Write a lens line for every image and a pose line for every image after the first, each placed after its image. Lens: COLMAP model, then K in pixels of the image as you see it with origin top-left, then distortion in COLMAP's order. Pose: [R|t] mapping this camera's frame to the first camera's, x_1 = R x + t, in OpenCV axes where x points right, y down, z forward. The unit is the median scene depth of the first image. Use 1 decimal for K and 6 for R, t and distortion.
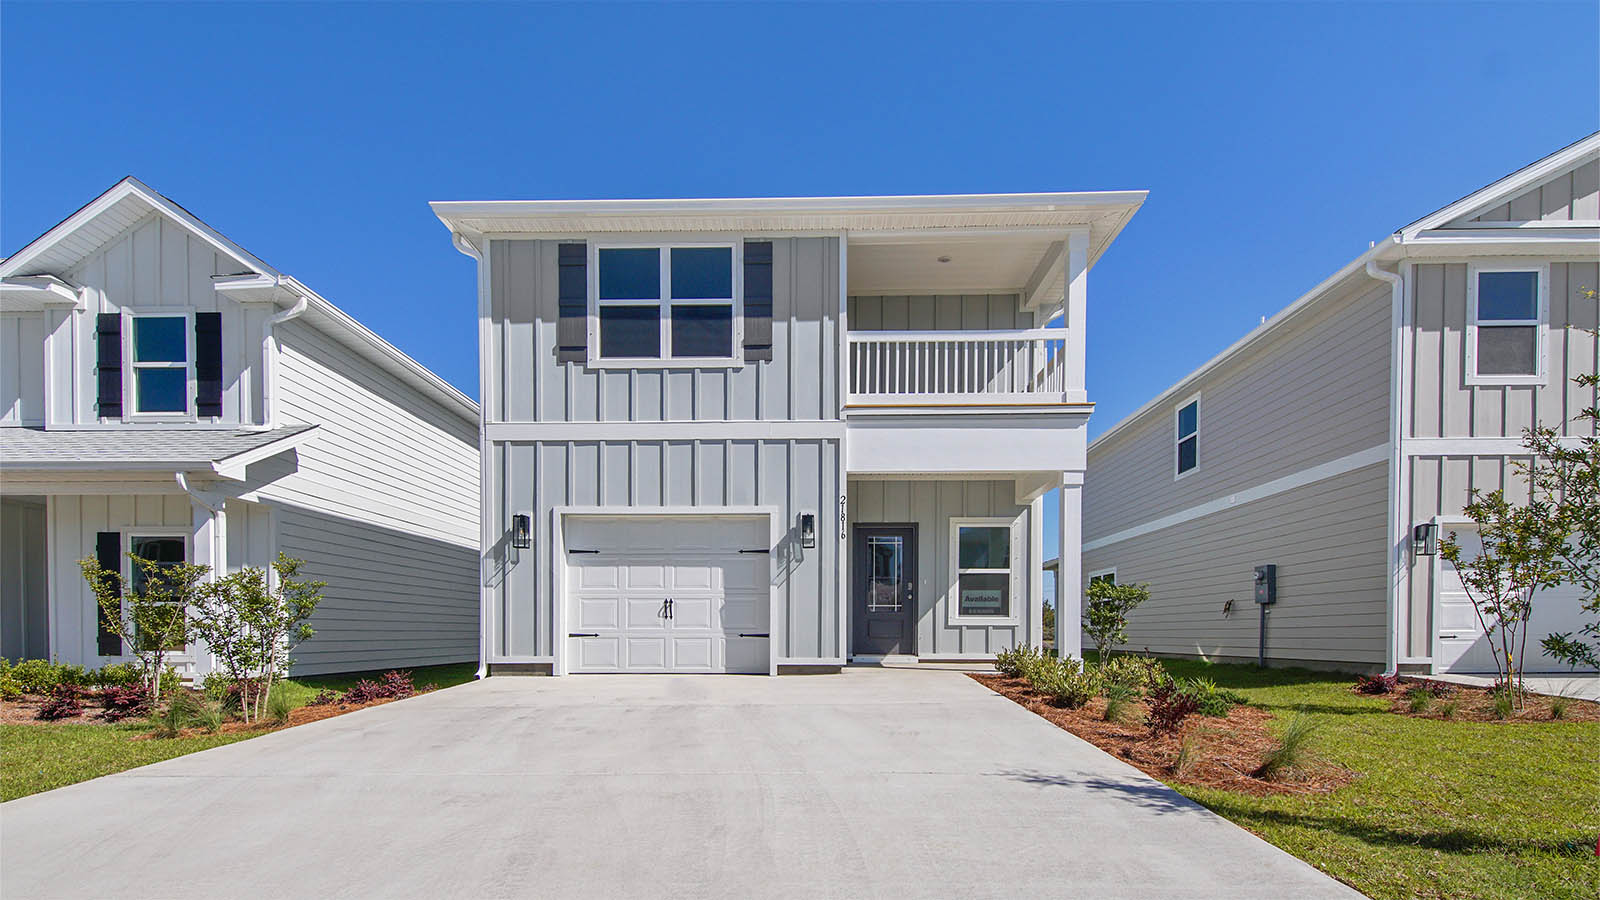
lens RADIAL K [[724.2, 0, 765.1], [0, 724.2, 479.0], [0, 0, 1]] dist [0.025755, -0.008054]
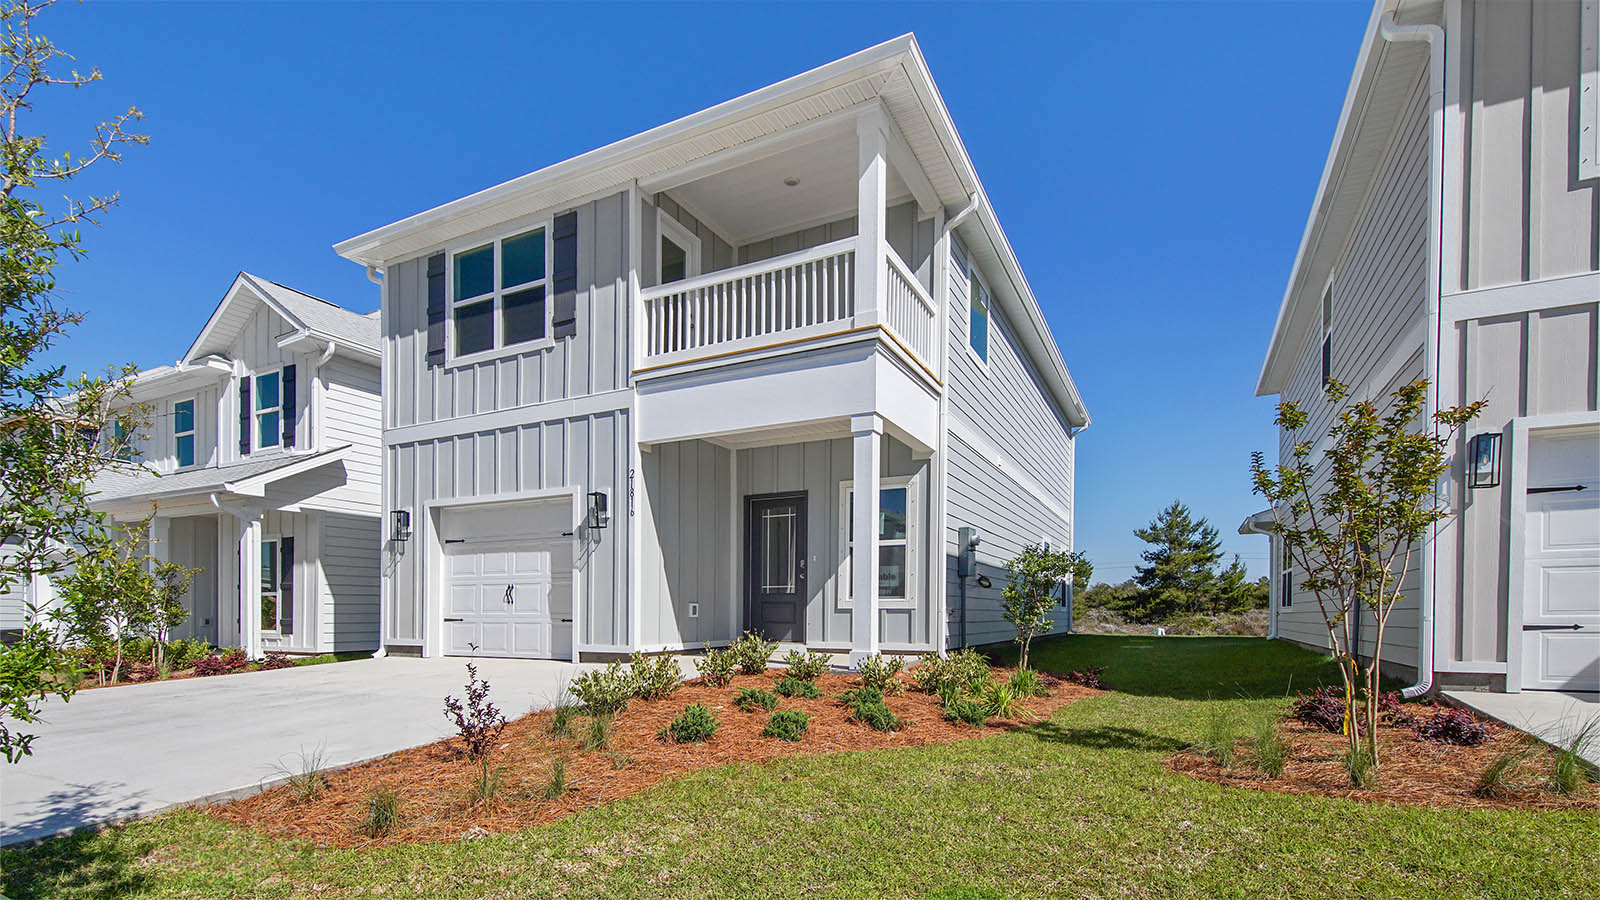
lens RADIAL K [[724.2, 0, 801.1], [0, 724.2, 464.9], [0, 0, 1]] dist [0.025755, -0.008054]
pose [[0.904371, -0.084883, -0.418220, 0.645460], [0.087354, 0.996089, -0.013272, 0.045892], [0.417711, -0.024530, 0.908249, 0.239090]]
